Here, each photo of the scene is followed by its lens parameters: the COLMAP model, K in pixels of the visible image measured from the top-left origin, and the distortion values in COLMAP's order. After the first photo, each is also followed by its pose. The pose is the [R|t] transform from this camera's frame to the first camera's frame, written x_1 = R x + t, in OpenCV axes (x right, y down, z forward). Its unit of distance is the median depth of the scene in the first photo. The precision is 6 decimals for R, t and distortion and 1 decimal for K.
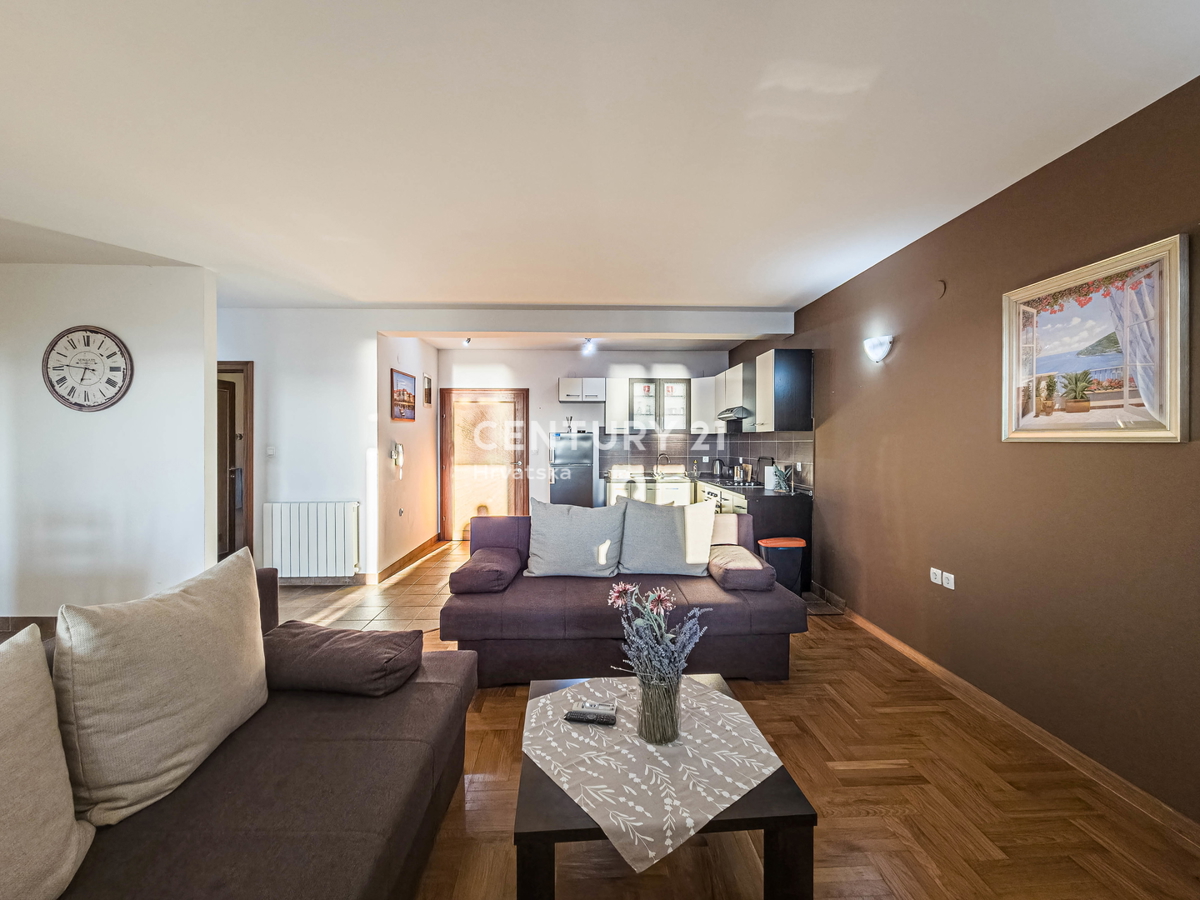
lens RADIAL K [[500.3, 0, 598.4], [0, 500.3, 442.9], [0, 0, 1]] dist [-0.001073, 0.000270]
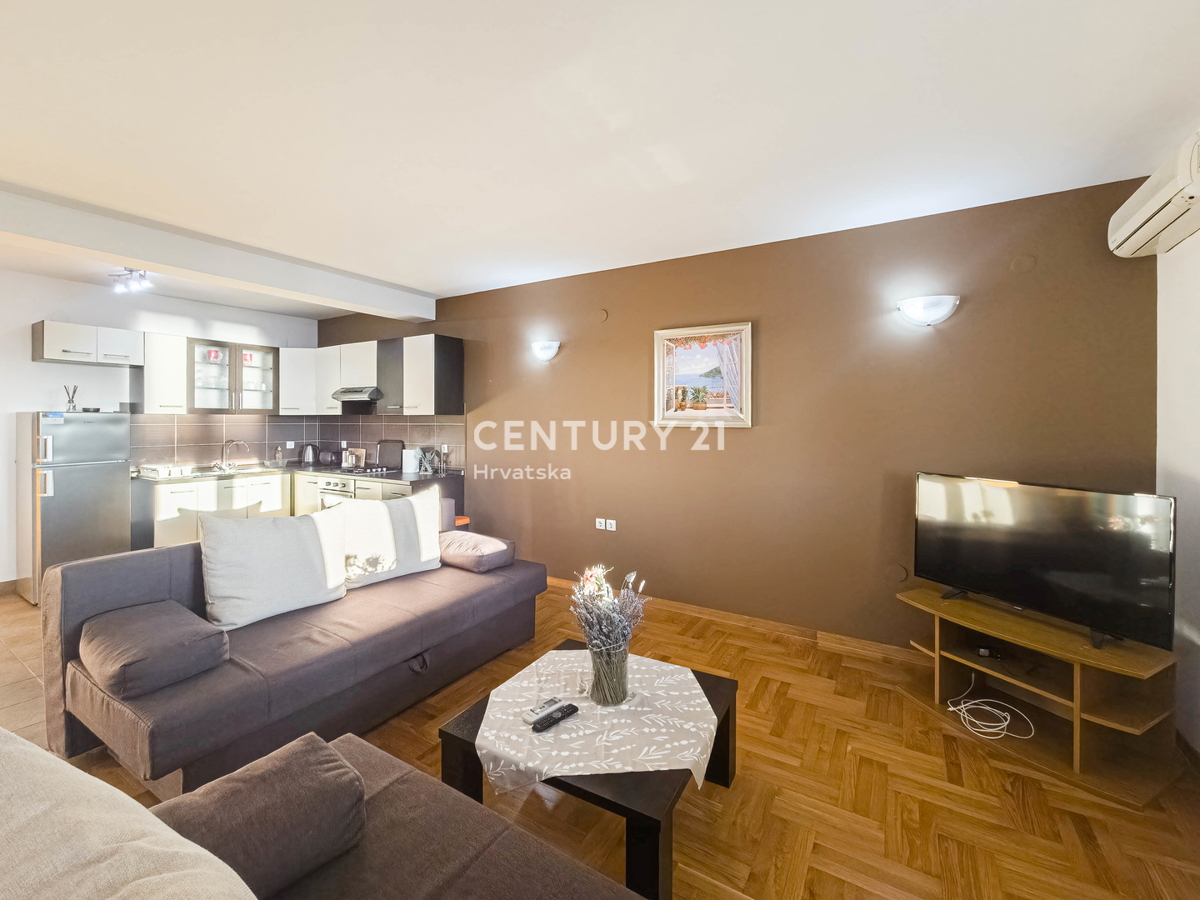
lens RADIAL K [[504.6, 0, 602.9], [0, 504.6, 417.8], [0, 0, 1]] dist [-0.002175, 0.000159]
pose [[0.552978, 0.002600, 0.833192, -0.617836], [0.002284, 0.999987, -0.004637, -0.024398], [-0.833193, 0.004467, 0.552965, 0.293485]]
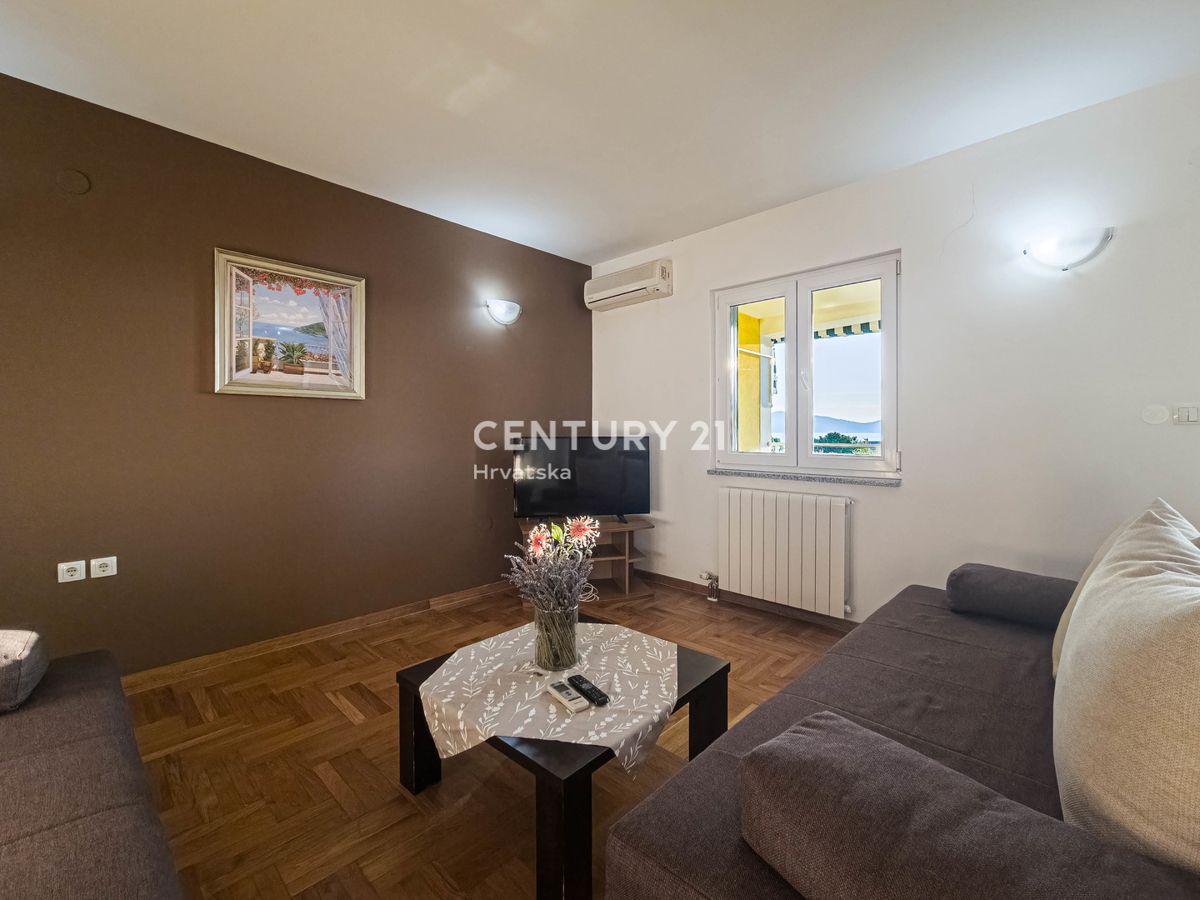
lens RADIAL K [[517.7, 0, 606.7], [0, 517.7, 429.9], [0, 0, 1]] dist [-0.000251, 0.000163]
pose [[-0.697930, 0.001583, 0.716164, -0.532854], [0.004203, 0.999989, 0.001885, 0.078812], [-0.716153, 0.004325, -0.697930, 1.252633]]
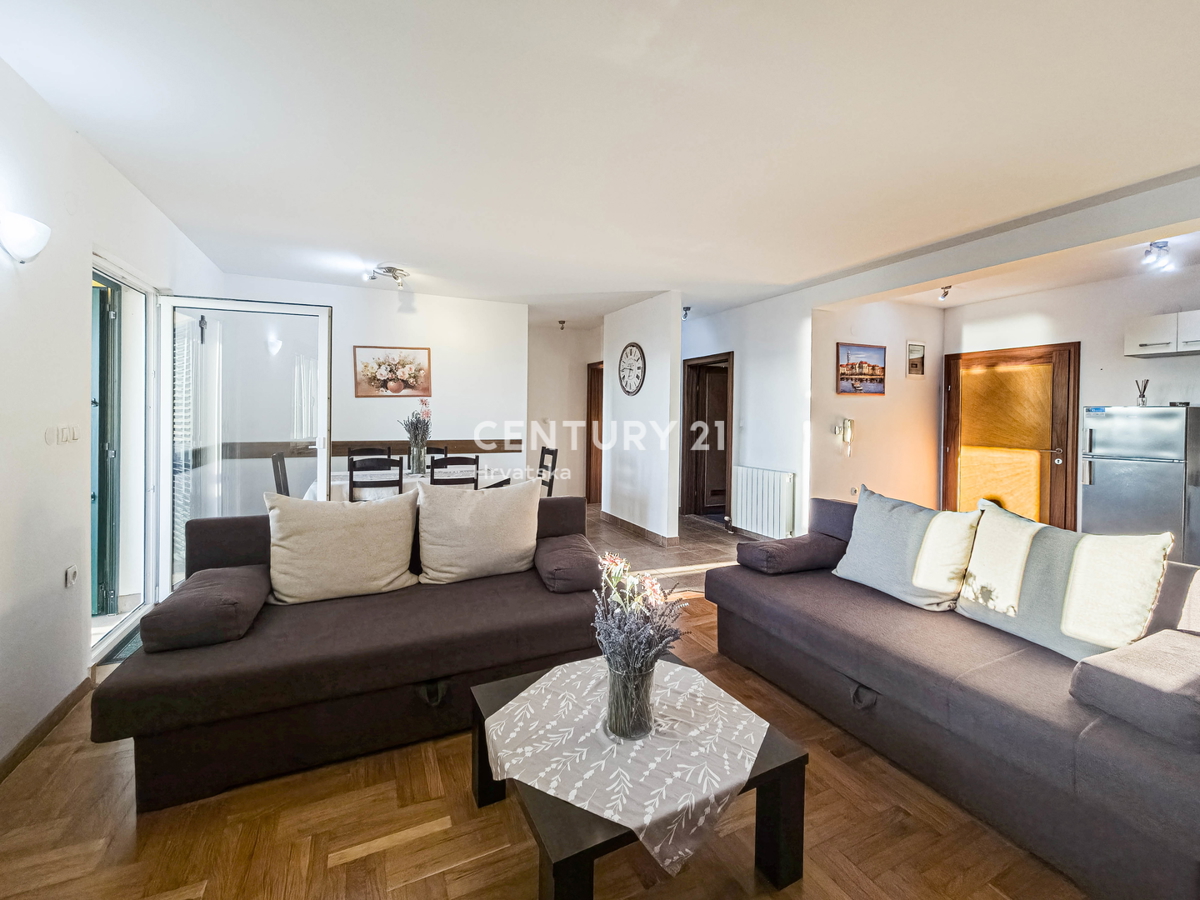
lens RADIAL K [[504.6, 0, 602.9], [0, 504.6, 417.8], [0, 0, 1]] dist [-0.002175, 0.000159]
pose [[0.391633, 0.011907, -0.920044, 0.721156], [-0.016082, 0.999852, 0.006095, 0.000829], [0.919981, 0.012409, 0.391767, 0.436763]]
